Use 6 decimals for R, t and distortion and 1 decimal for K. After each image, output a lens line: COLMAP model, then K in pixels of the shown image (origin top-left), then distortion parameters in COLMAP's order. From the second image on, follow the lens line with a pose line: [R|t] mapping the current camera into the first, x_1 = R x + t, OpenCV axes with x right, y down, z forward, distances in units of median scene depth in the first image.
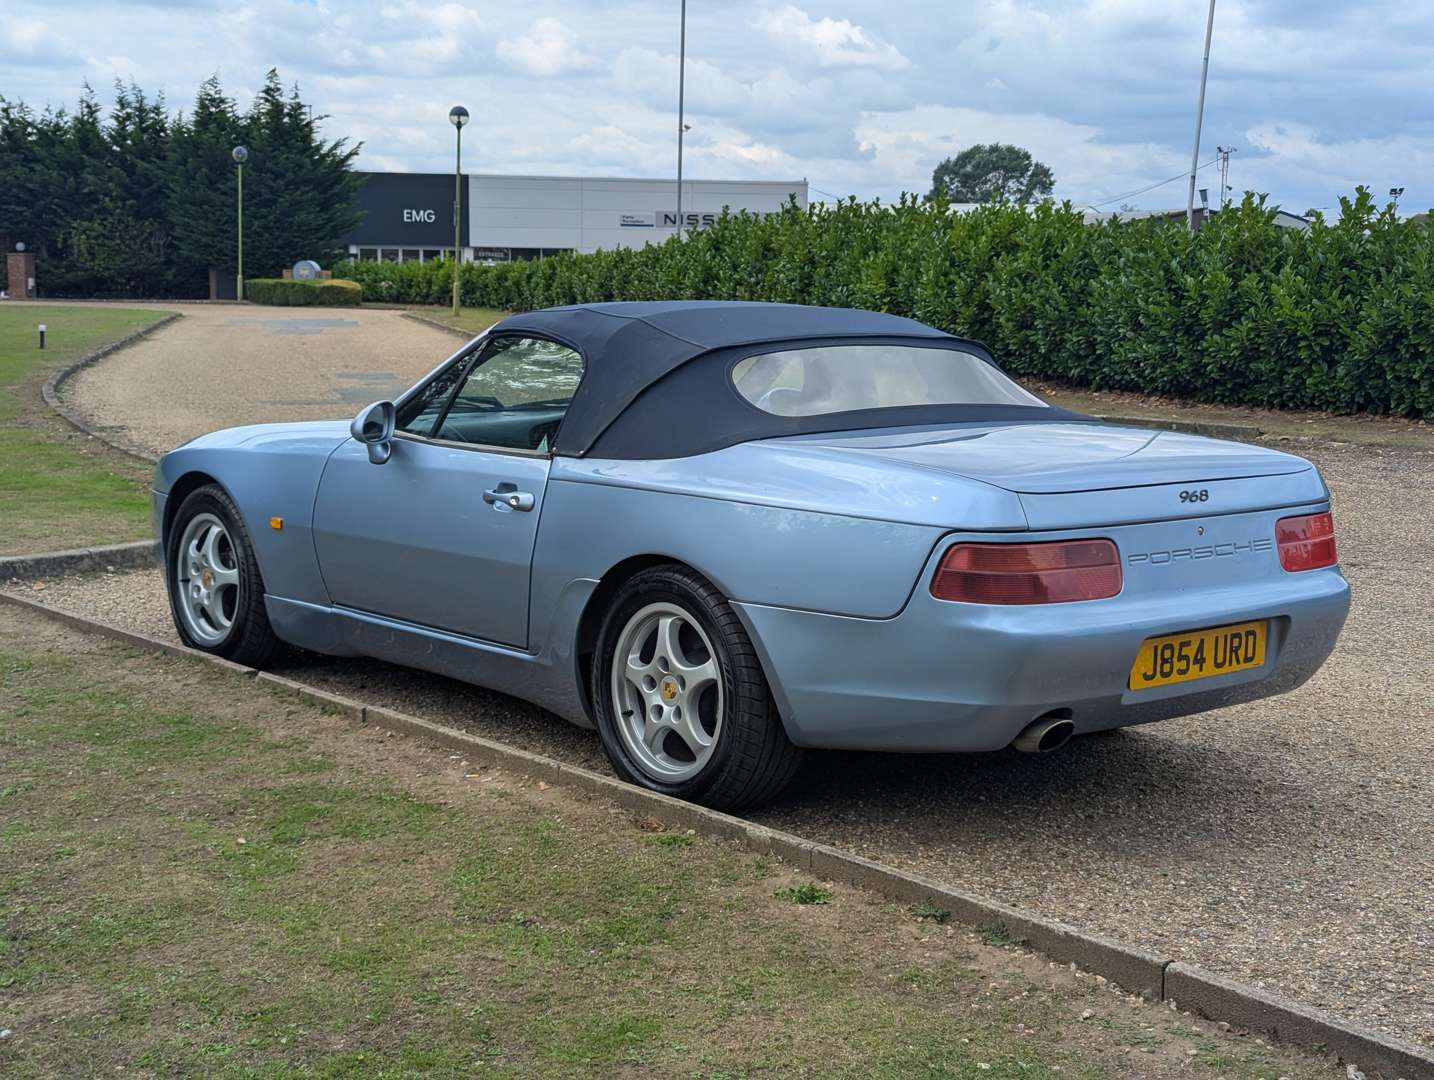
lens RADIAL K [[2044.8, 0, 720.4], [0, 2044.8, 537.6], [0, 0, 1]] dist [0.011295, 0.000000]
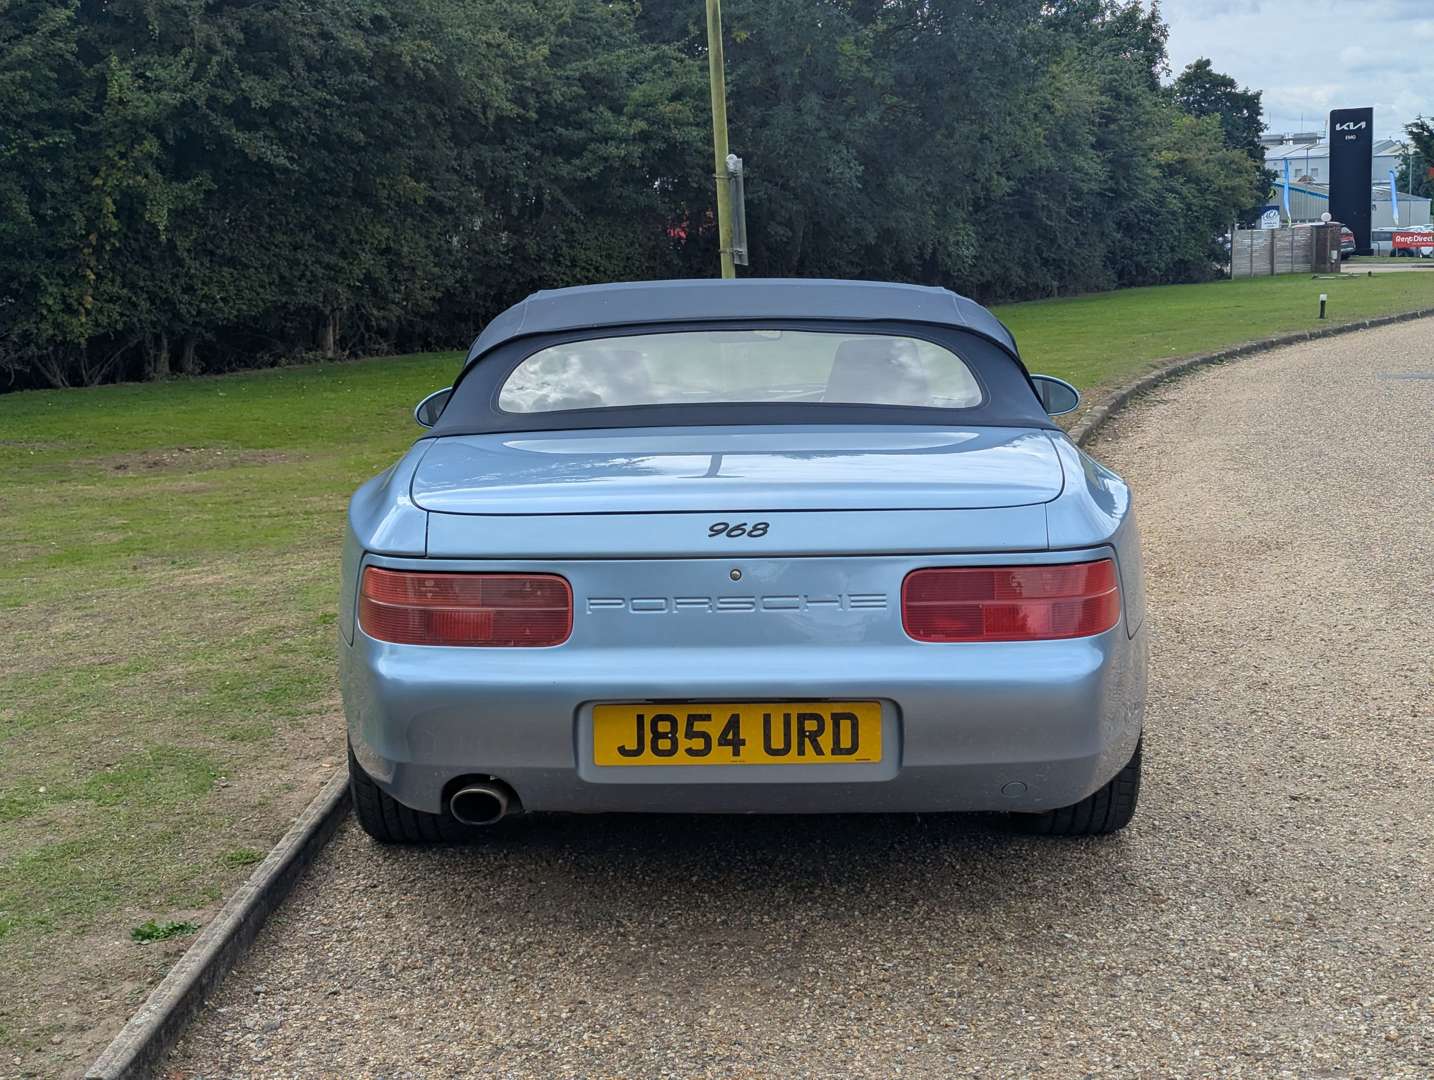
lens RADIAL K [[2044.8, 0, 713.1], [0, 2044.8, 547.2], [0, 0, 1]] dist [0.011295, 0.000000]
pose [[0.738608, 0.070304, -0.670459, 0.743183], [-0.056145, 0.997507, 0.042746, -0.046202], [0.671793, 0.006070, 0.740714, 0.420651]]
